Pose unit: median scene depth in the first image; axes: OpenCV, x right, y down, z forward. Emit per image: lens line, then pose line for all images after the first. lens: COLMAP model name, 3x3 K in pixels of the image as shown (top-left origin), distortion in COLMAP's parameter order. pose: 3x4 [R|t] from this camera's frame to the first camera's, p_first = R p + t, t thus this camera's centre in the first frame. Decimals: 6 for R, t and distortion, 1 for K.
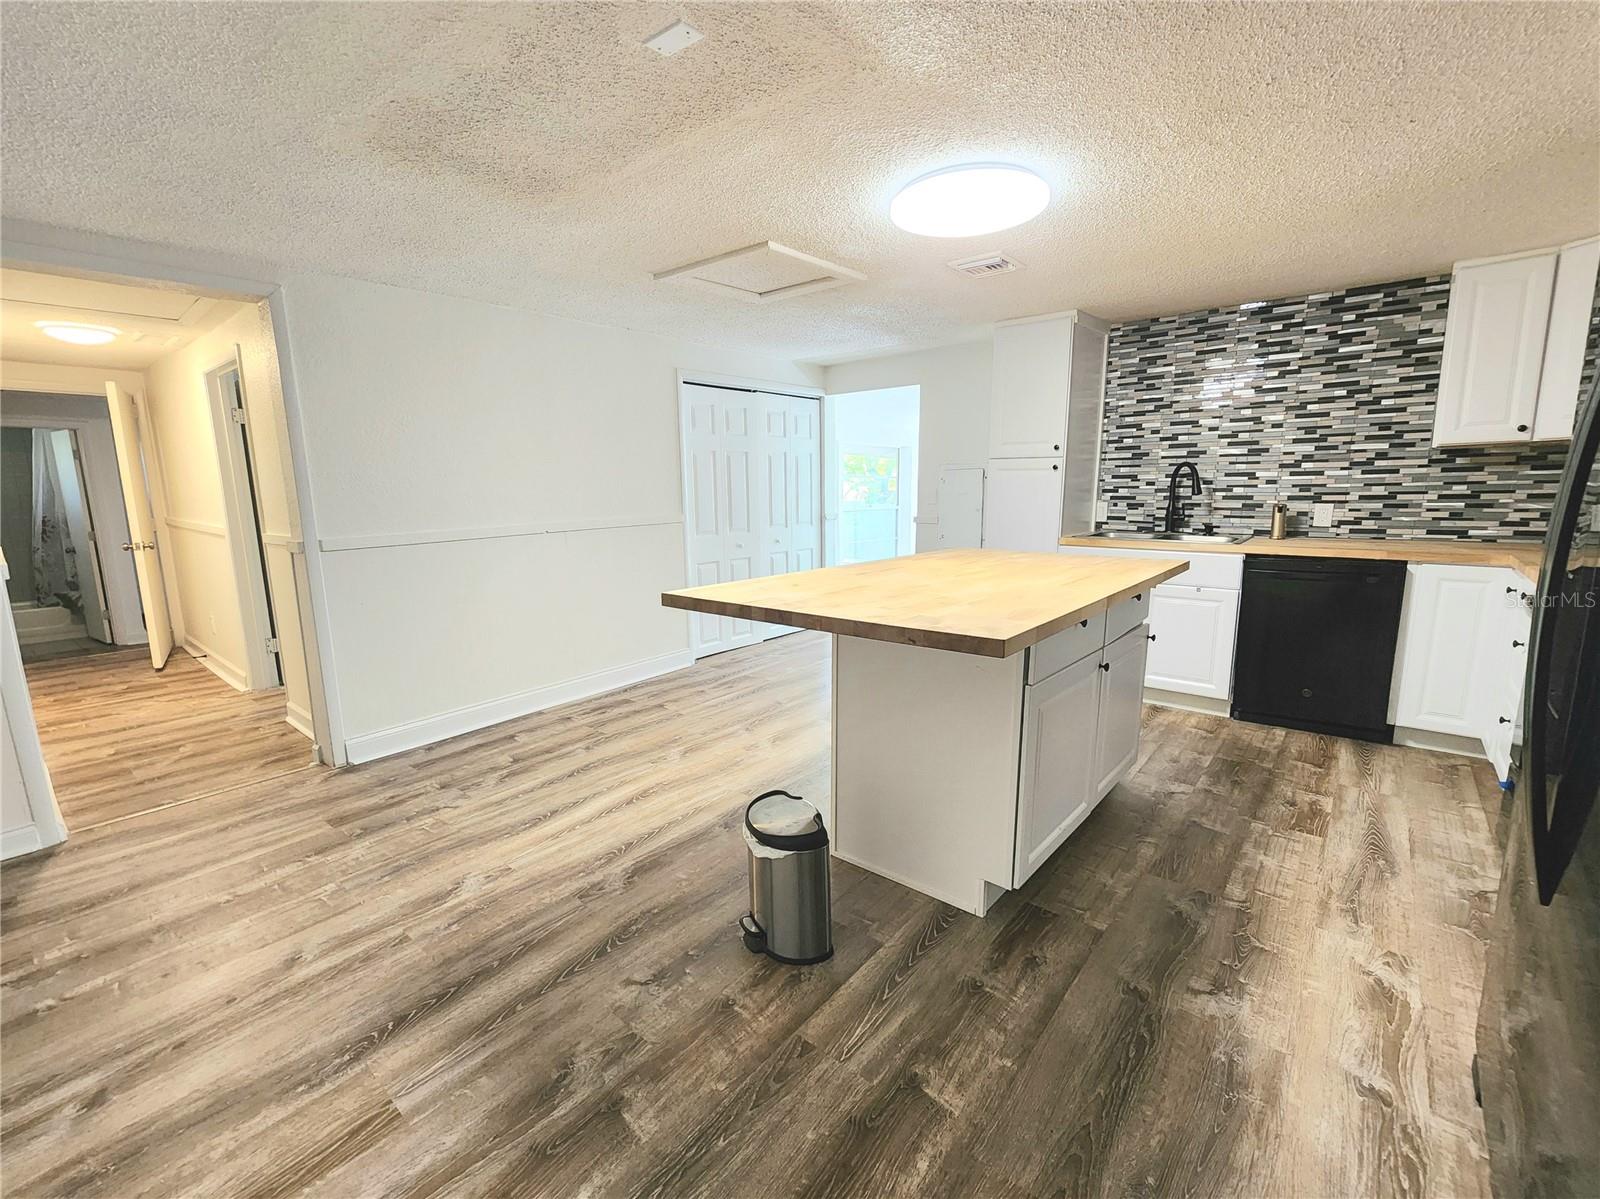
lens RADIAL K [[691.1, 0, 805.7], [0, 691.1, 601.5], [0, 0, 1]] dist [0.001481, 0.001873]
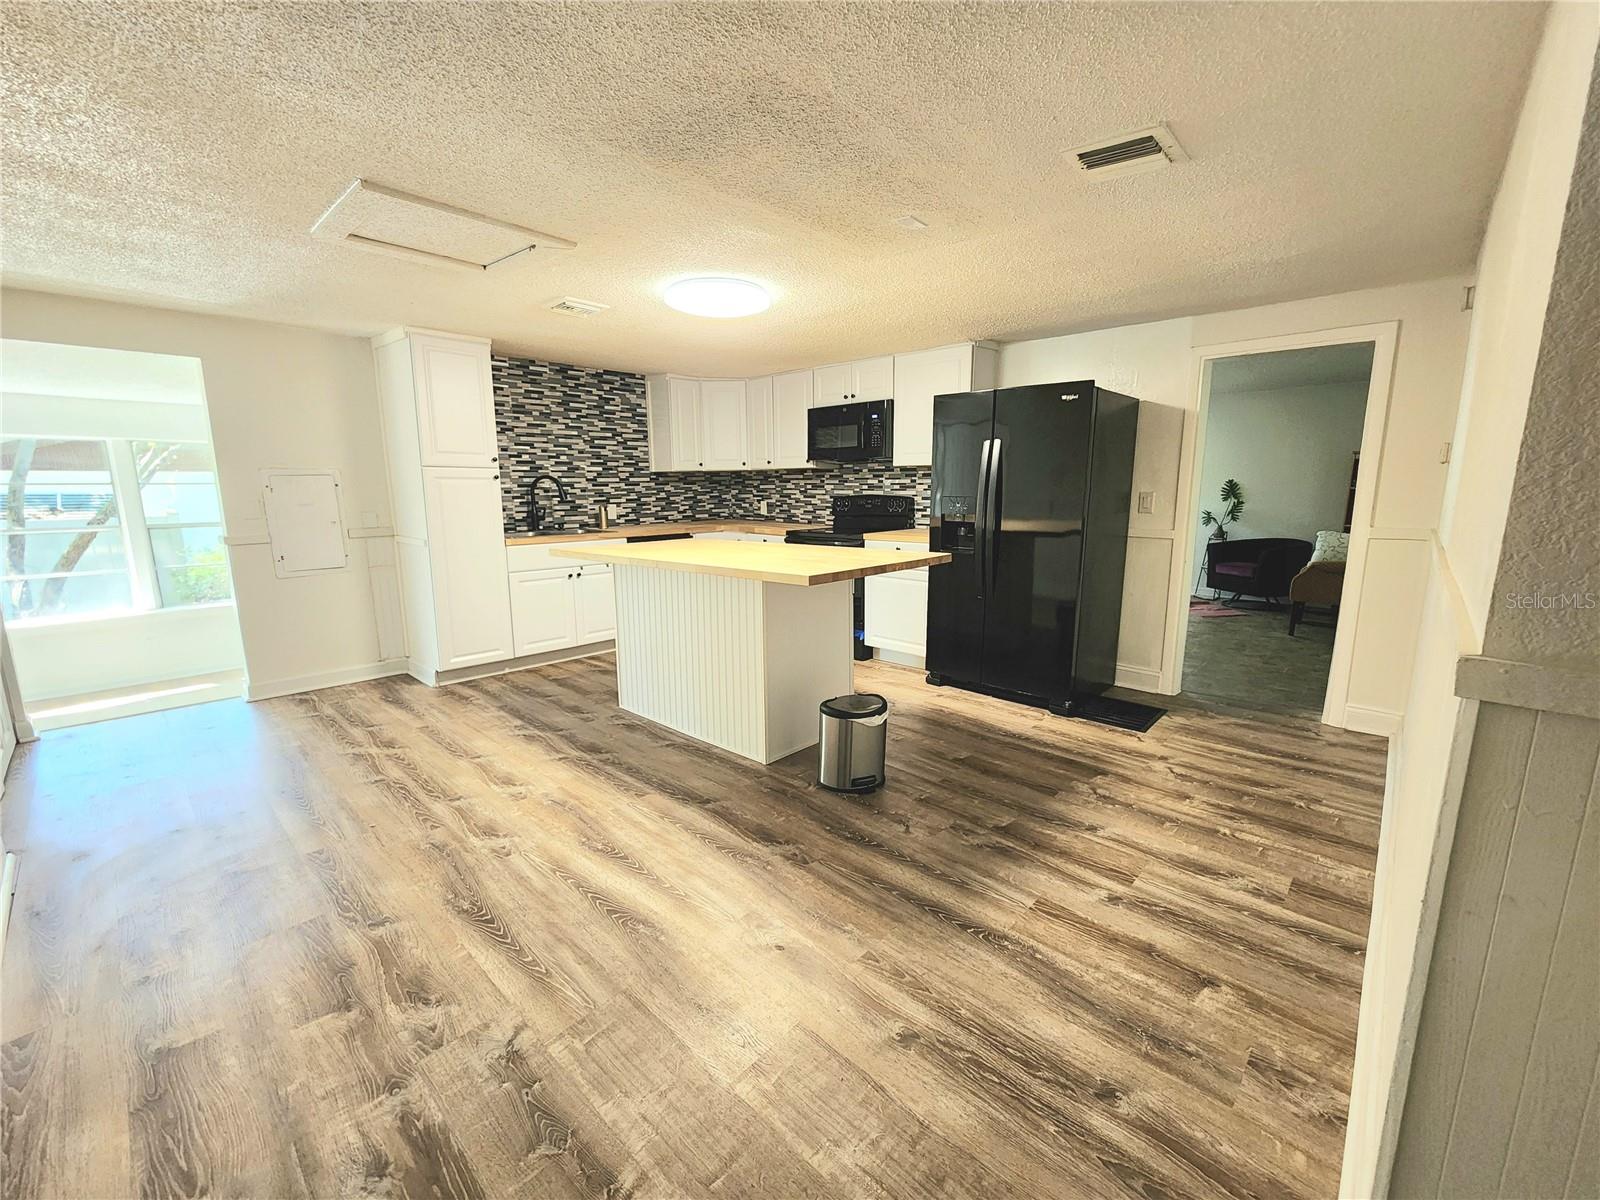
lens RADIAL K [[658.6, 0, 801.9], [0, 658.6, 599.7], [0, 0, 1]] dist [0.001465, 0.000016]
pose [[0.061517, -0.159440, 0.985289, -0.824351], [0.172750, 0.973962, 0.146821, -0.085731], [-0.983043, 0.161177, 0.087459, 0.543115]]
